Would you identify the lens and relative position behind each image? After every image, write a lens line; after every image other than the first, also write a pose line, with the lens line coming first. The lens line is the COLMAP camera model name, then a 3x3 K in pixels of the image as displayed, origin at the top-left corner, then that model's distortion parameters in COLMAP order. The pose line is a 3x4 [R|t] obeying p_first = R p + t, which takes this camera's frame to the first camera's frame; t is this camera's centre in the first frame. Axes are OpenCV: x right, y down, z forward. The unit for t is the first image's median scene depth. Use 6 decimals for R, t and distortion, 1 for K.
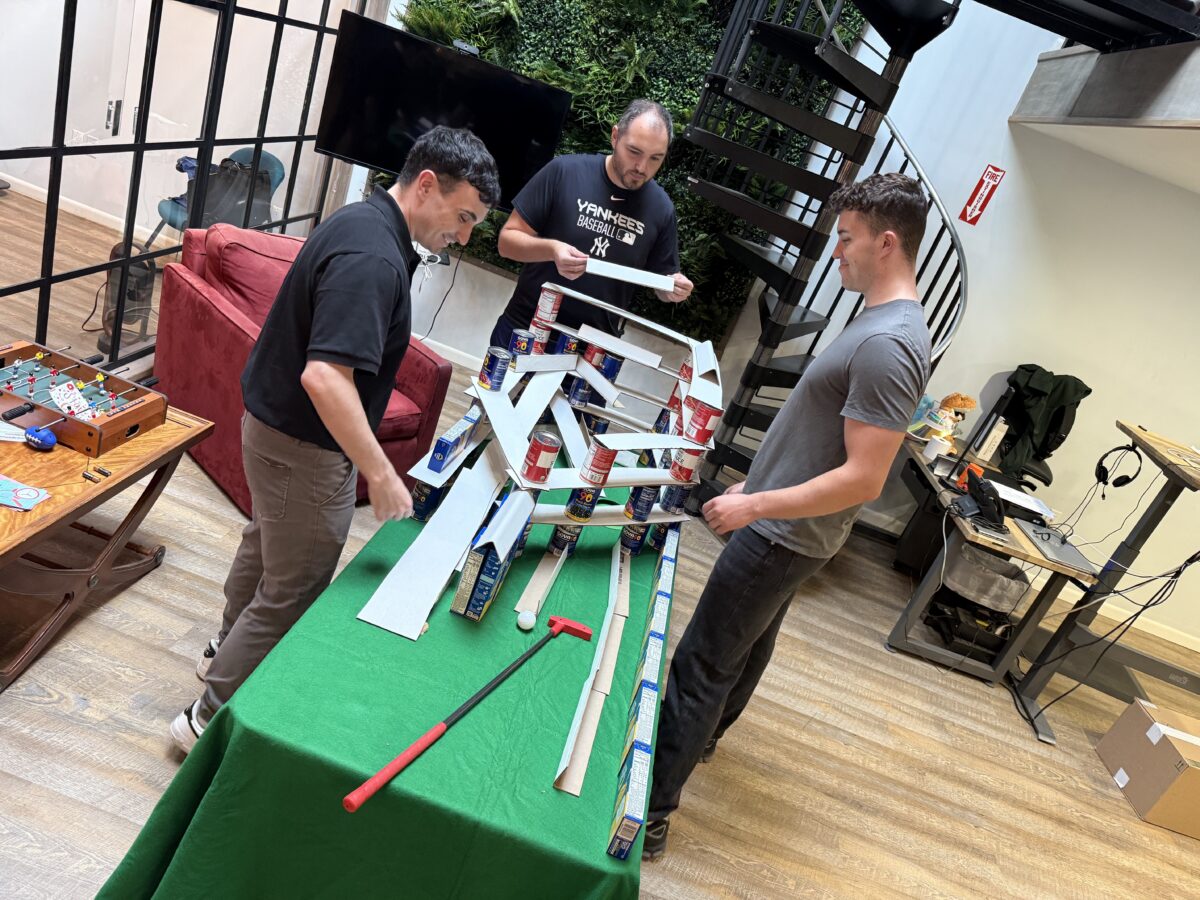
lens RADIAL K [[849.8, 0, 594.4], [0, 849.8, 471.9], [0, 0, 1]] dist [0.062597, -0.099551]
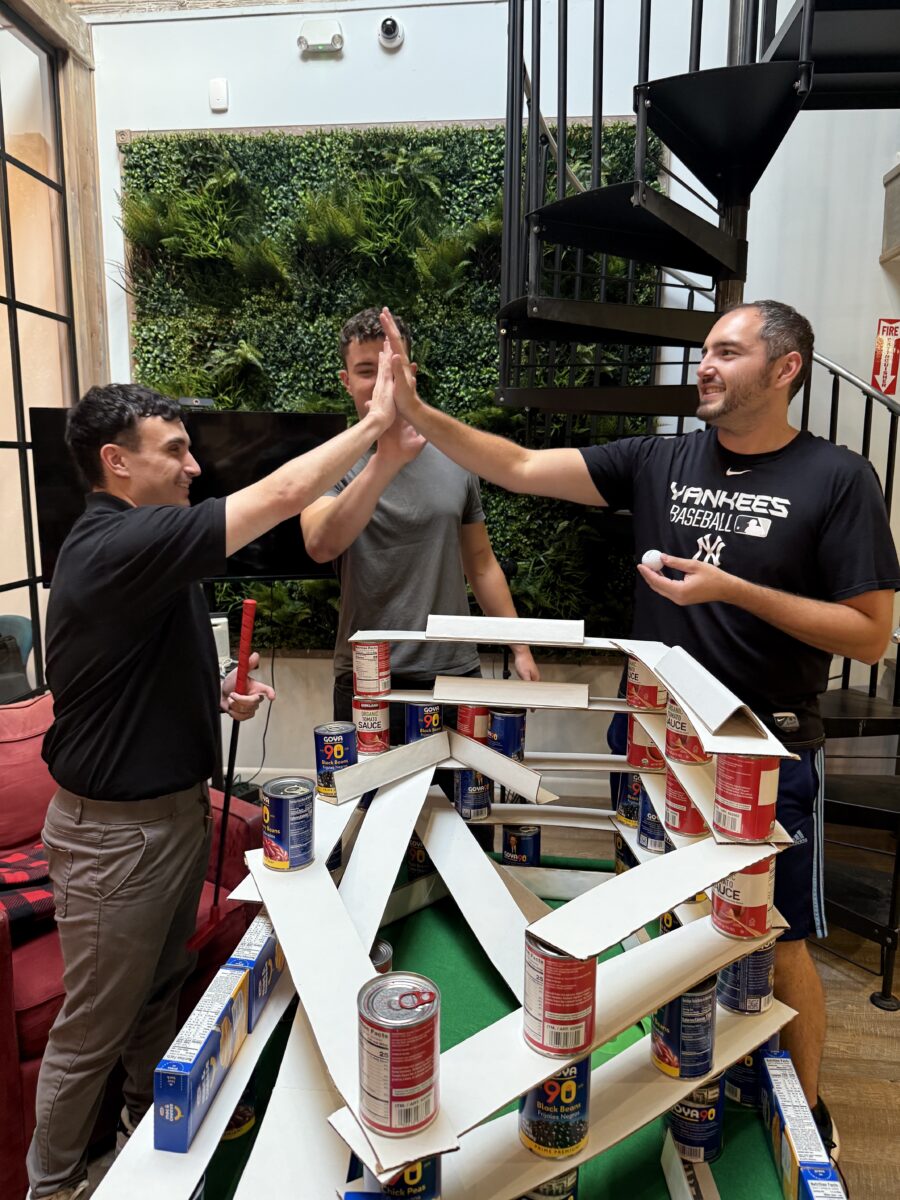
lens RADIAL K [[849.8, 0, 450.0], [0, 849.8, 600.0], [0, 0, 1]] dist [0.062597, -0.099551]
pose [[0.943256, -0.332061, -0.002041, 0.013467], [0.319150, 0.908244, -0.270623, -0.061574], [0.091717, 0.254616, 0.962683, 0.425205]]
